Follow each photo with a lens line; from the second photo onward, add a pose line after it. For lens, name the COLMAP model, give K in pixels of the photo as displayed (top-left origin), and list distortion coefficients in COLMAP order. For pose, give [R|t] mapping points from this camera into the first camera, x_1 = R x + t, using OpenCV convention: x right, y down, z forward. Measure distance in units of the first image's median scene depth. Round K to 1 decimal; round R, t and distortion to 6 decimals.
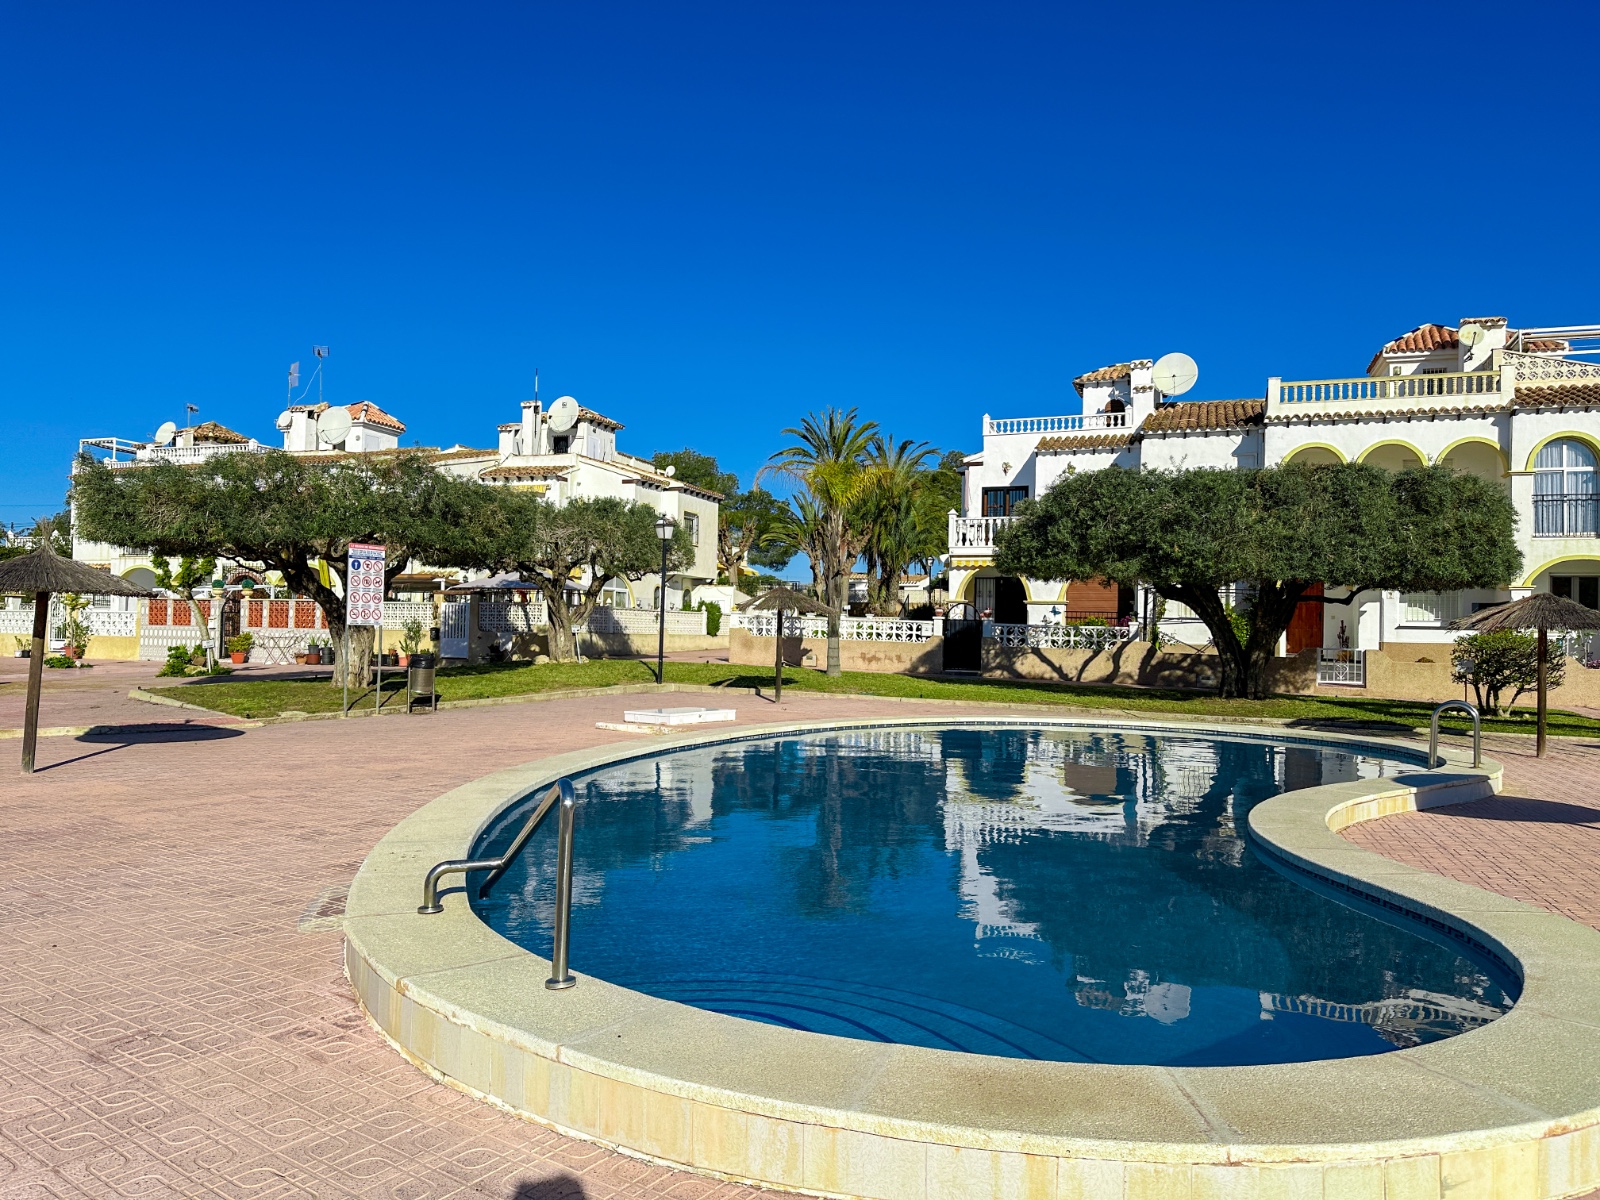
lens RADIAL K [[1131.7, 0, 759.4], [0, 1131.7, 604.7], [0, 0, 1]] dist [0.235754, -0.389699]
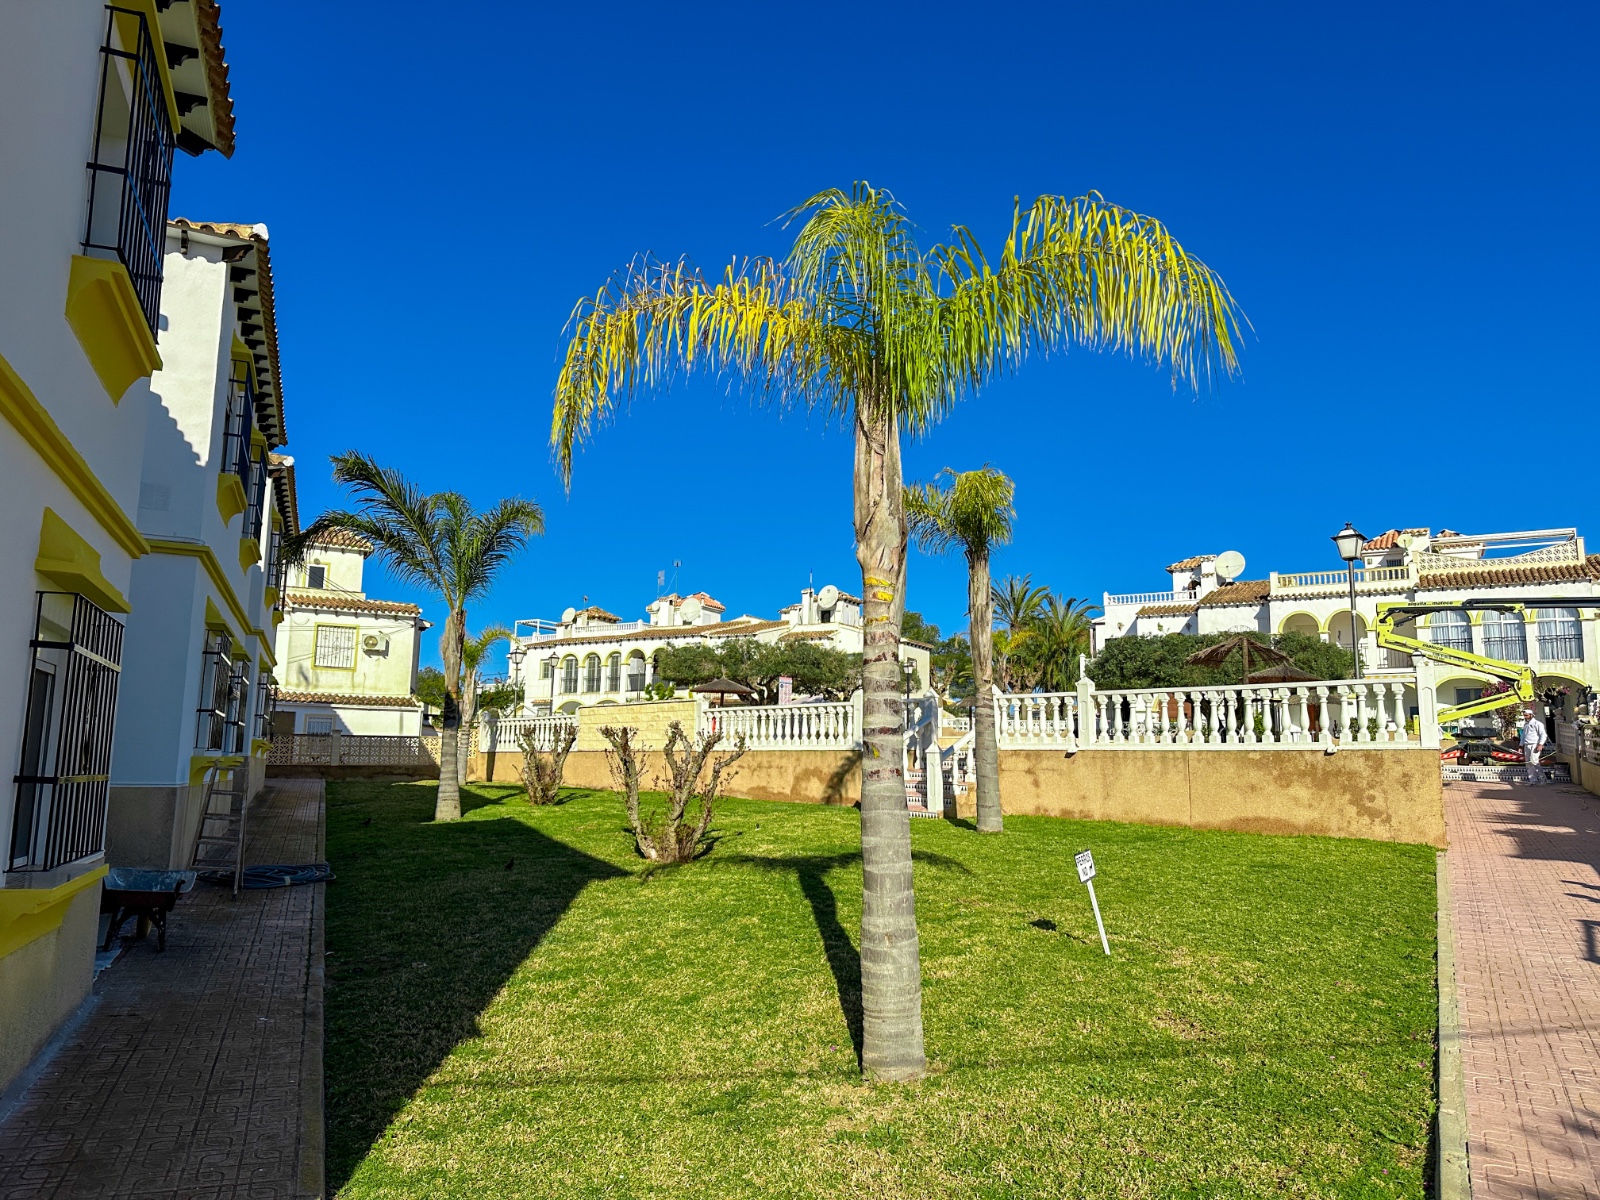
lens RADIAL K [[1107.6, 0, 779.6], [0, 1107.6, 605.7], [0, 0, 1]] dist [0.084991, -0.109704]
pose [[0.987391, -0.027740, -0.155849, -0.003346], [0.007869, 0.991910, -0.126700, 0.039752], [0.158102, 0.123877, 0.979621, -0.542381]]
